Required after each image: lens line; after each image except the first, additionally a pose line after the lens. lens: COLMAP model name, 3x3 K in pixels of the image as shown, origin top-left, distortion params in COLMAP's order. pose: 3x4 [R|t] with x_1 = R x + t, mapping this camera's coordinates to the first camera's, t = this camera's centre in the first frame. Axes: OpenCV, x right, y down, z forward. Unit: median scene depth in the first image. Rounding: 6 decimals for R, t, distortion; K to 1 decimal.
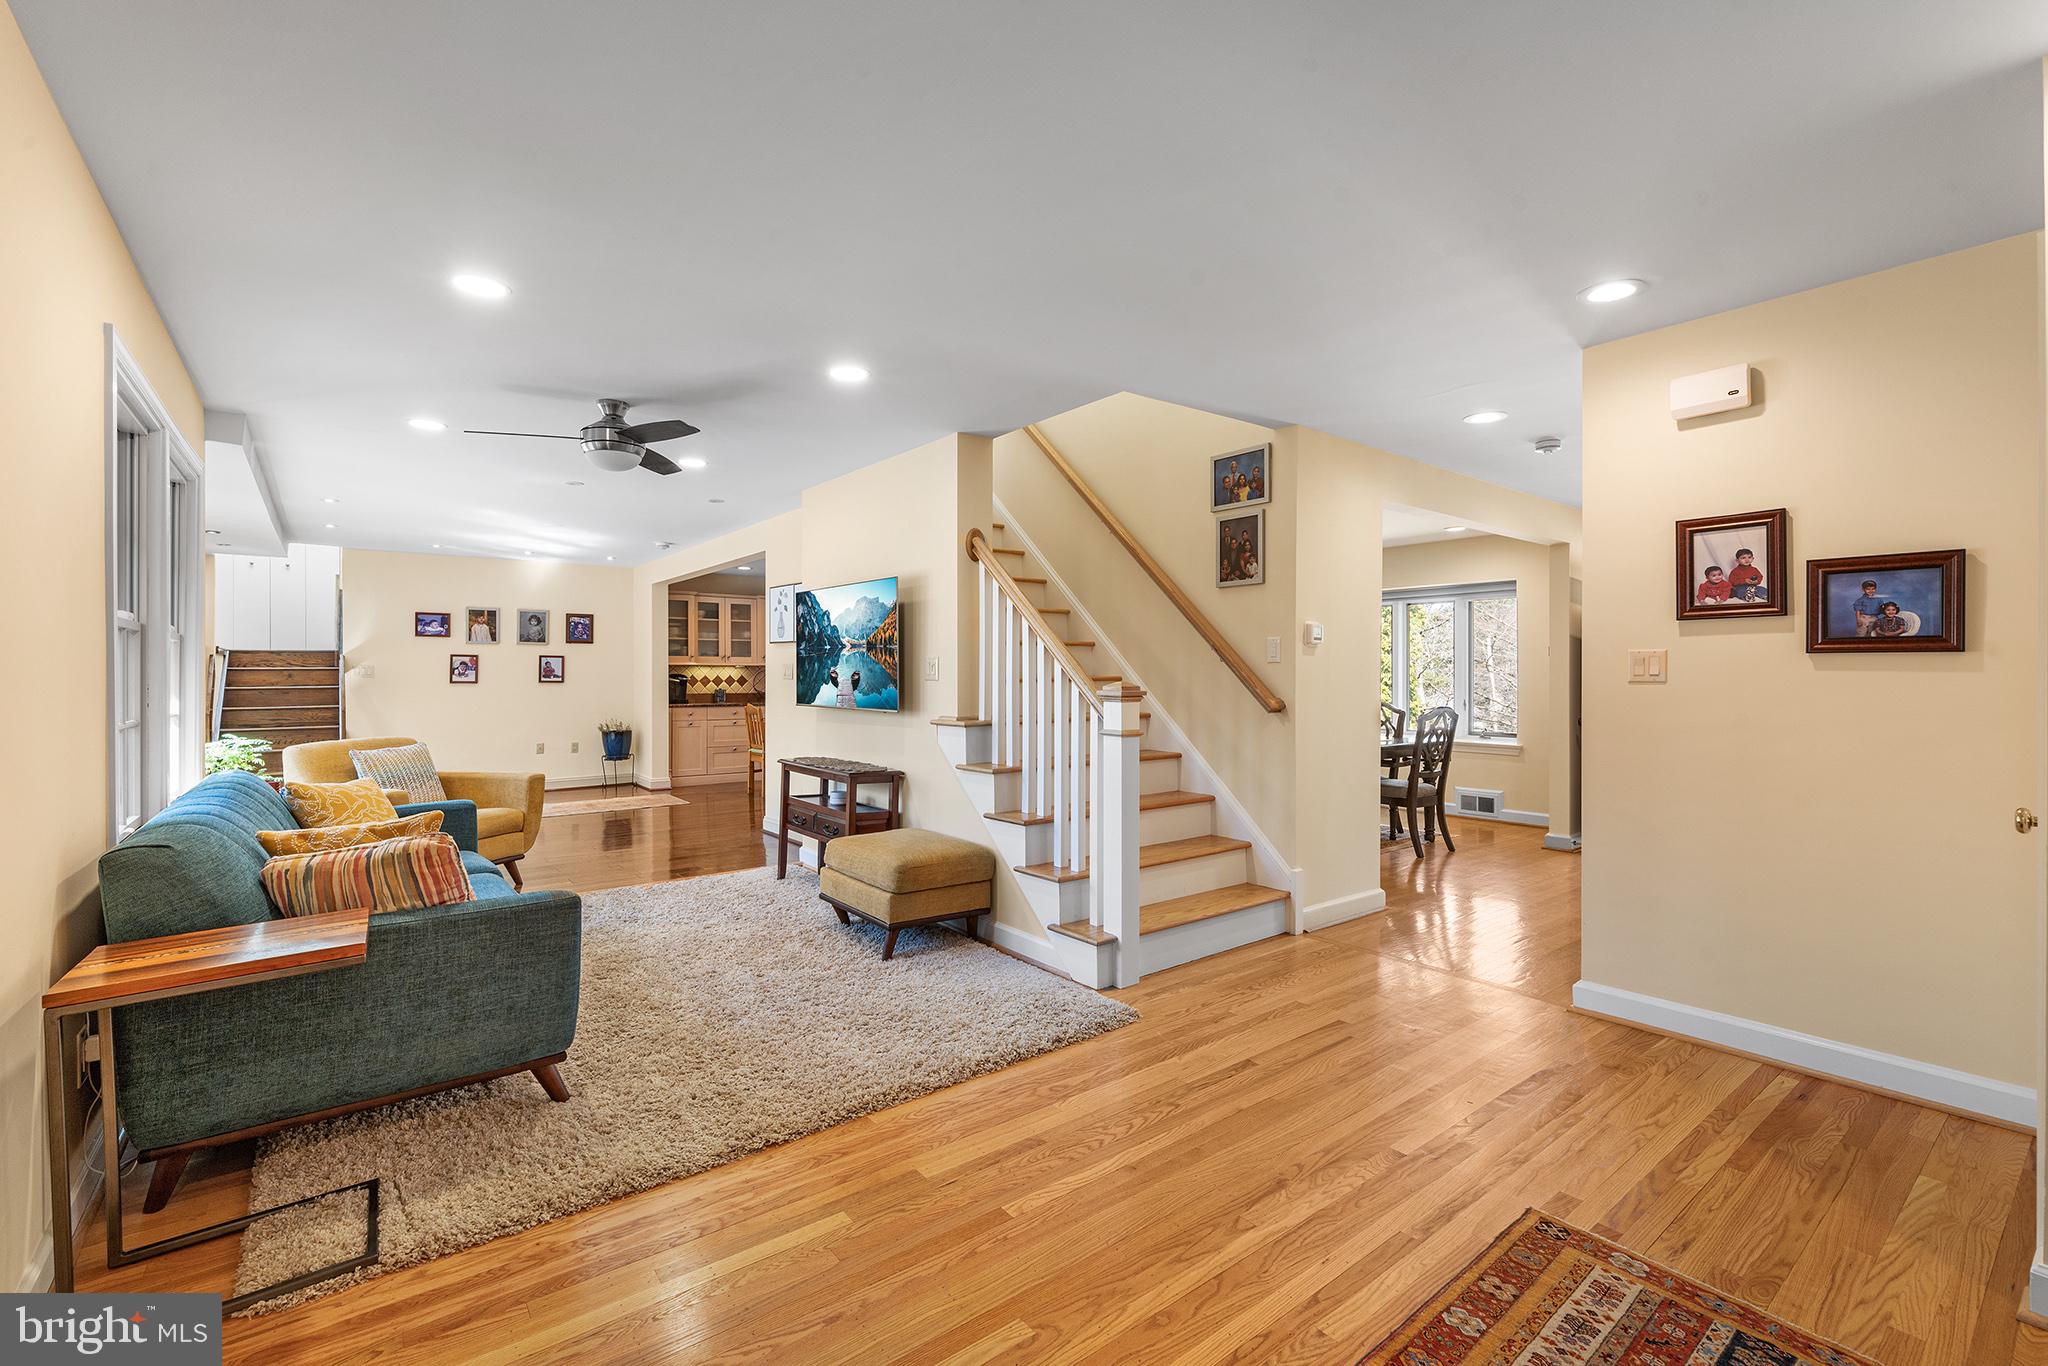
lens RADIAL K [[872.5, 0, 1017.6], [0, 872.5, 679.9], [0, 0, 1]] dist [0.000905, 0.000322]
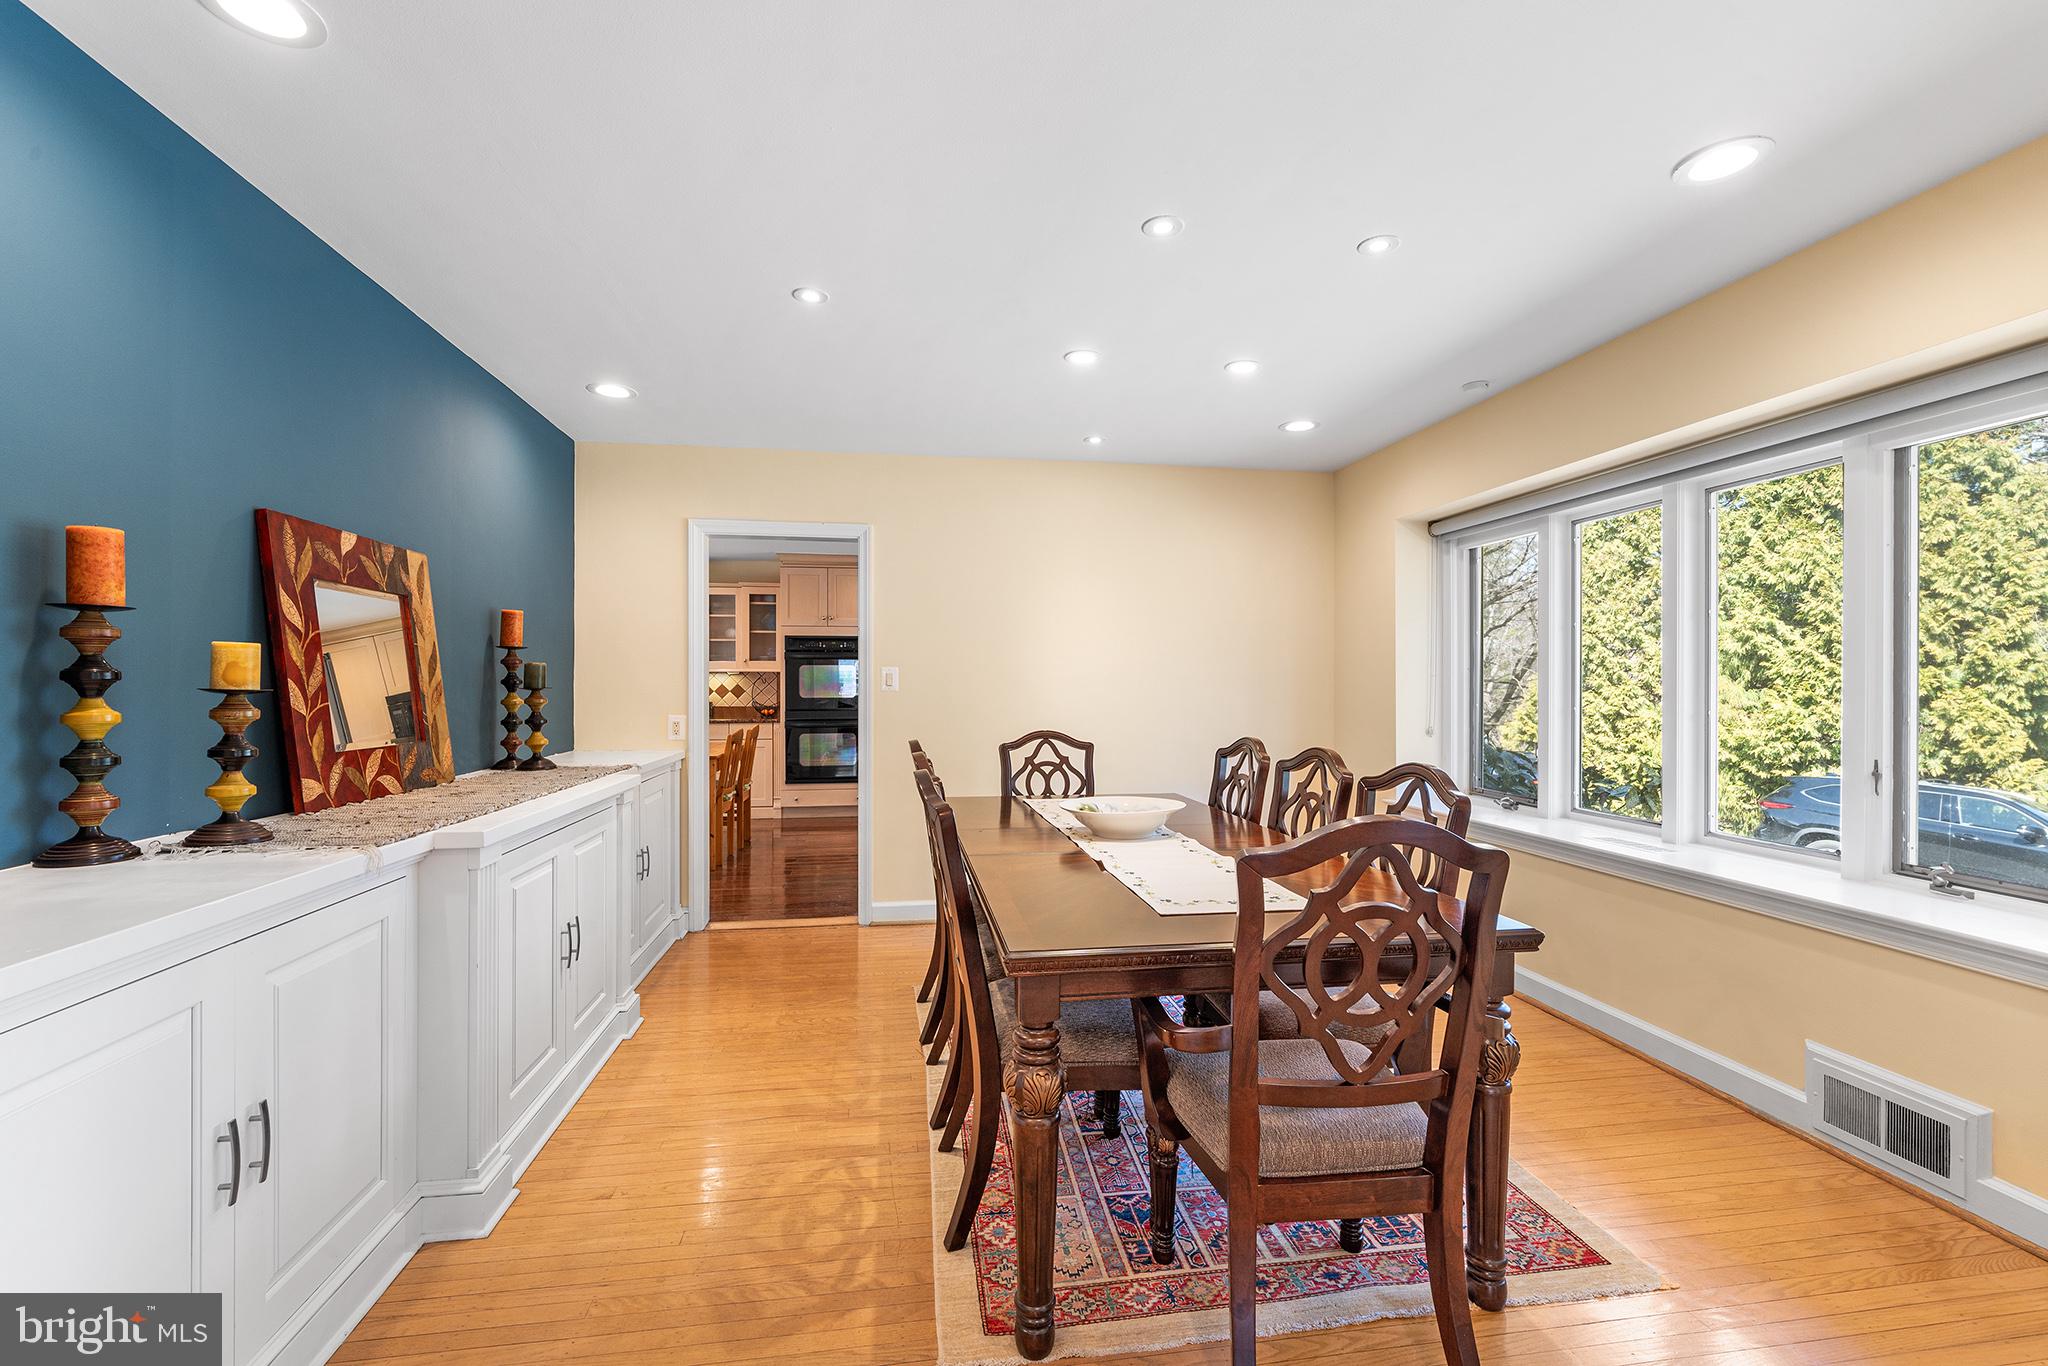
lens RADIAL K [[875.8, 0, 997.1], [0, 875.8, 687.9], [0, 0, 1]] dist [-0.000708, -0.000097]
pose [[0.874992, -0.001264, -0.484137, 0.312545], [-0.000711, 0.999992, -0.003896, 0.001296], [0.484138, 0.003754, 0.874984, 0.462415]]
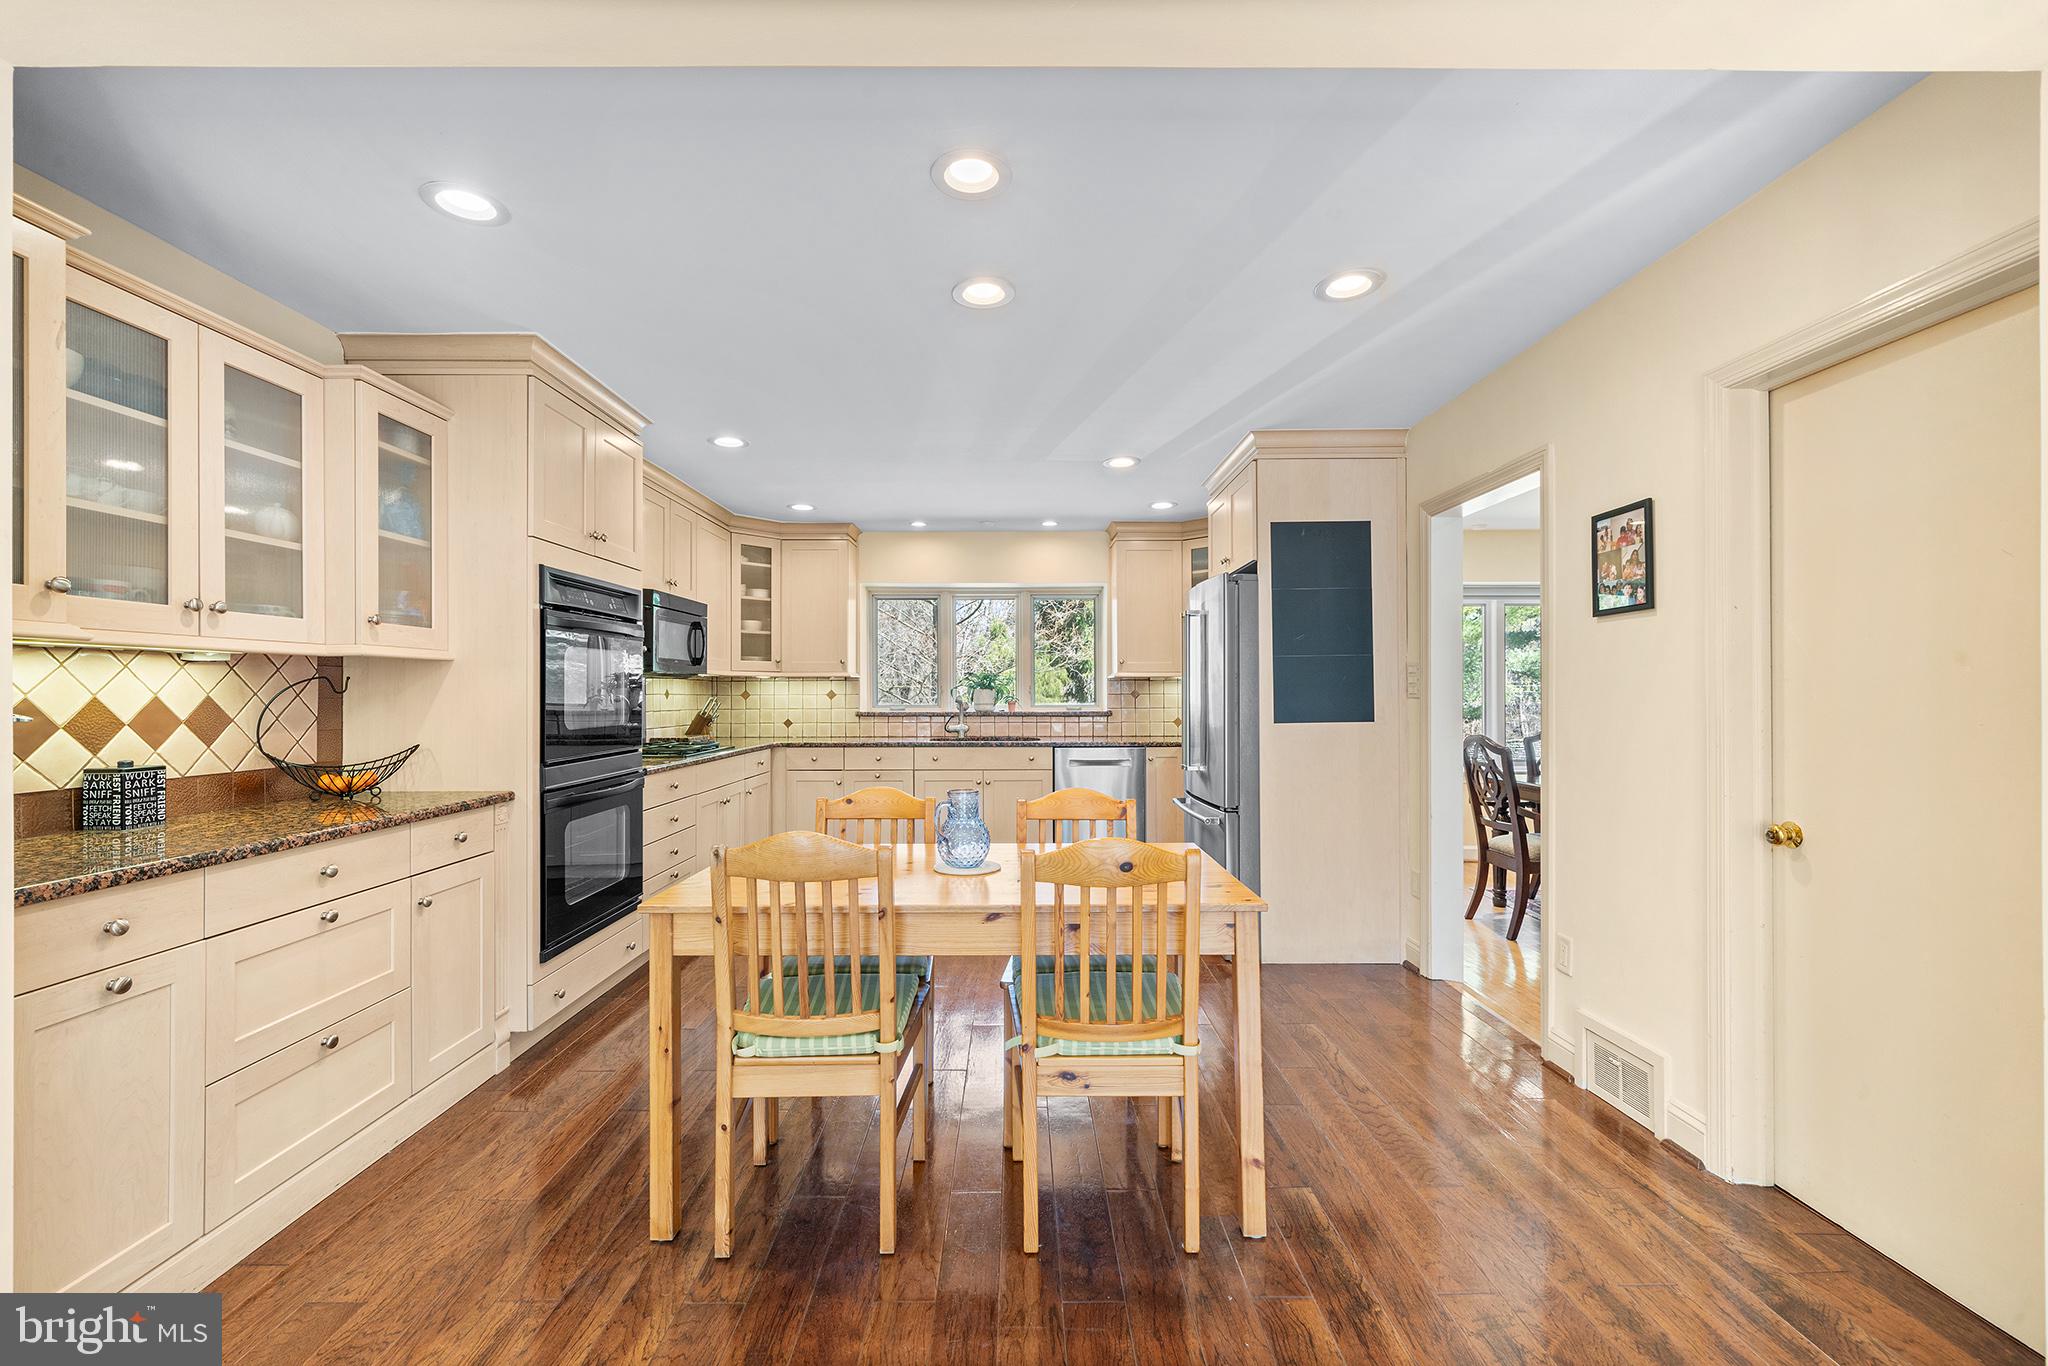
lens RADIAL K [[866.4, 0, 1025.3], [0, 866.4, 685.9], [0, 0, 1]] dist [-0.000715, 0.000015]
pose [[0.606705, 0.002200, 0.794924, -0.409431], [0.007535, 0.999935, -0.008519, -0.004862], [-0.794891, 0.011158, 0.606650, 0.773391]]
